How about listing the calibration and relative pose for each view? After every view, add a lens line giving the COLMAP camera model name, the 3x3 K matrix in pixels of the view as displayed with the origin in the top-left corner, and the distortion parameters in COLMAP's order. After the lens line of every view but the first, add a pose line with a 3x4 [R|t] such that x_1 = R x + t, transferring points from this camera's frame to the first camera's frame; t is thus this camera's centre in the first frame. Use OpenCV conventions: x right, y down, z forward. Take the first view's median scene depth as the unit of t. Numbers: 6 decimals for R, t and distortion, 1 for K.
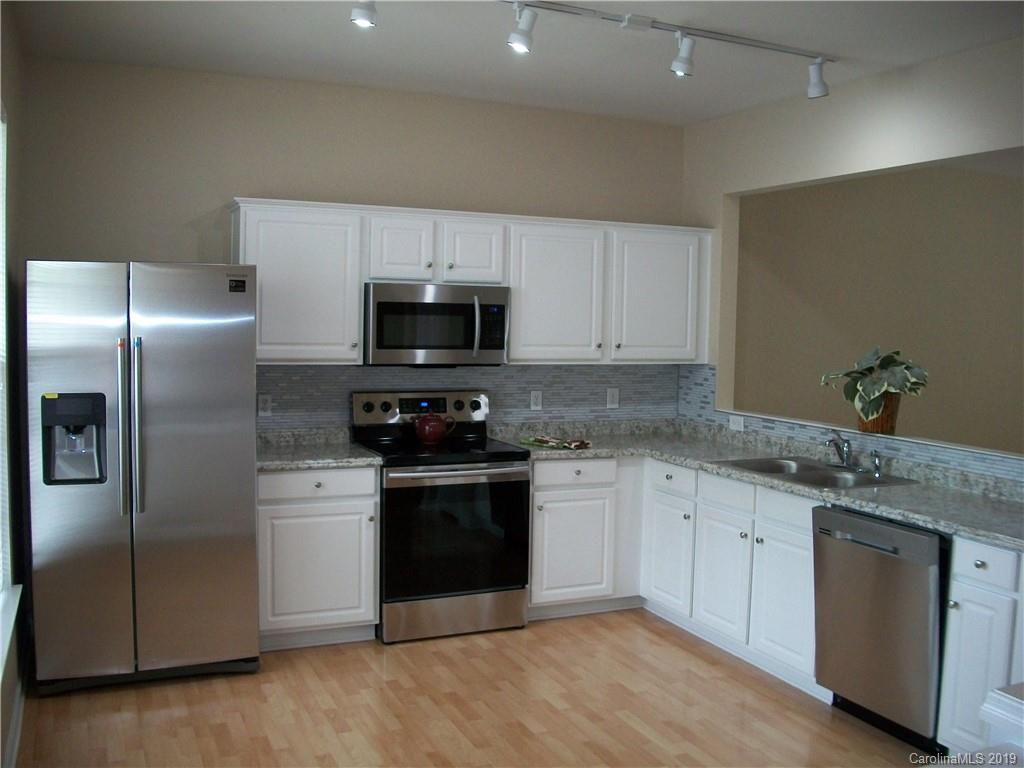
lens RADIAL K [[981.9, 0, 524.4], [0, 981.9, 387.3], [0, 0, 1]] dist [-0.146985, 0.078087]
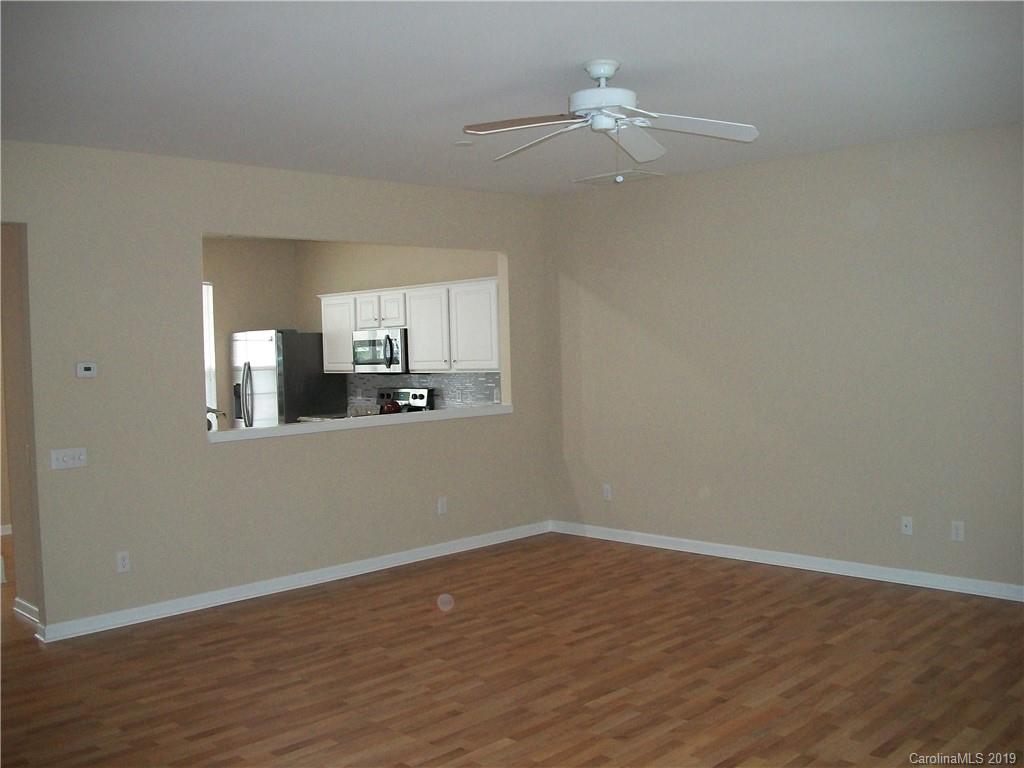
lens RADIAL K [[981.9, 0, 524.4], [0, 981.9, 387.3], [0, 0, 1]] dist [-0.146985, 0.078087]
pose [[0.356618, 0.011857, -0.934175, 1.603966], [-0.026543, 0.999644, 0.002555, -0.007714], [0.933873, 0.023885, 0.356806, 0.556239]]
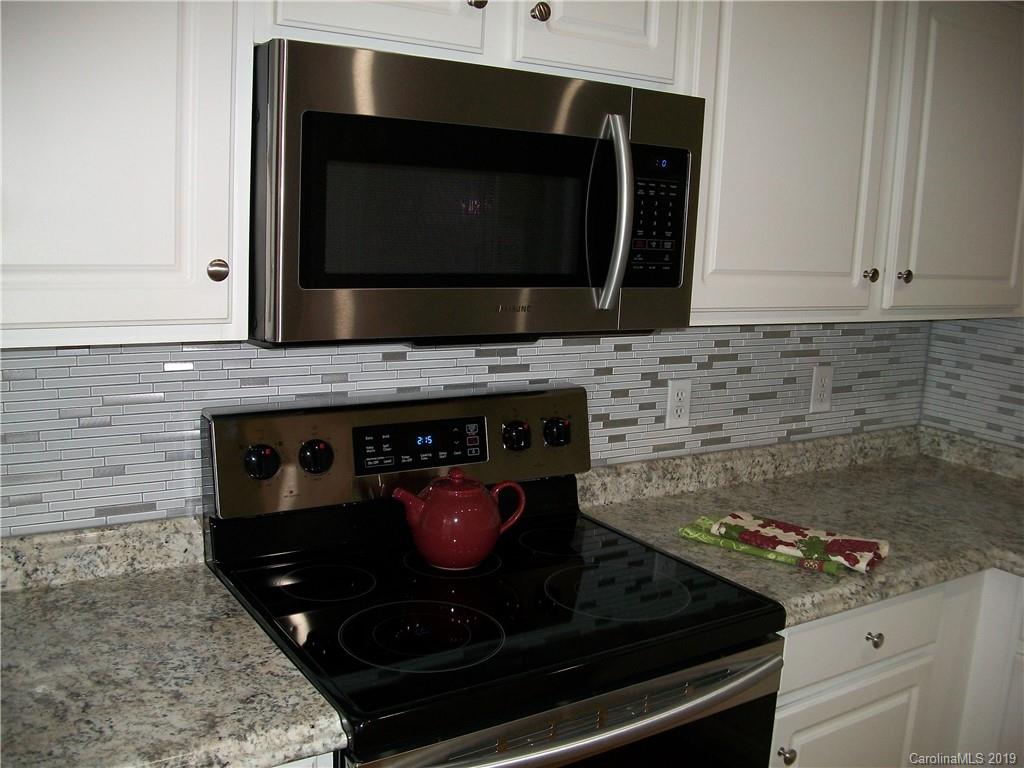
lens RADIAL K [[981.9, 0, 524.4], [0, 981.9, 387.3], [0, 0, 1]] dist [-0.146985, 0.078087]
pose [[0.988474, -0.000323, 0.151390, -0.116519], [-0.016263, 0.993985, 0.108304, -0.037483], [-0.150514, -0.109518, 0.982523, 0.643901]]
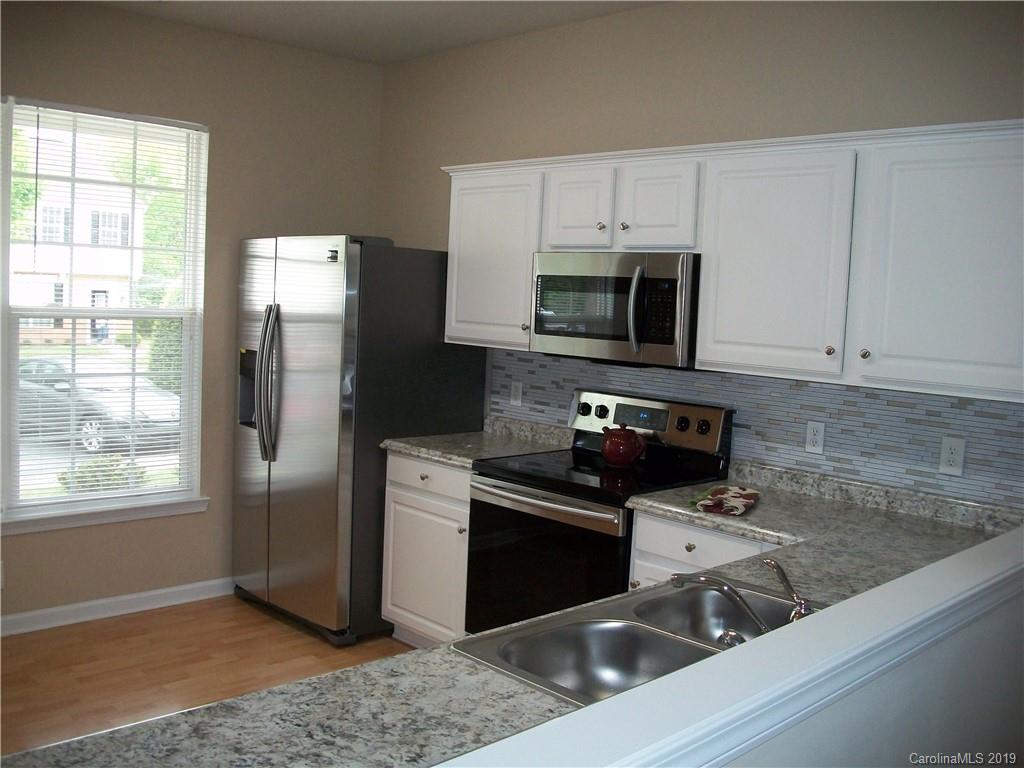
lens RADIAL K [[981.9, 0, 524.4], [0, 981.9, 387.3], [0, 0, 1]] dist [-0.146985, 0.078087]
pose [[0.338079, 0.083035, -0.937447, 0.549555], [-0.105818, 0.993137, 0.049806, -0.030683], [0.935150, 0.082361, 0.344545, 0.640682]]
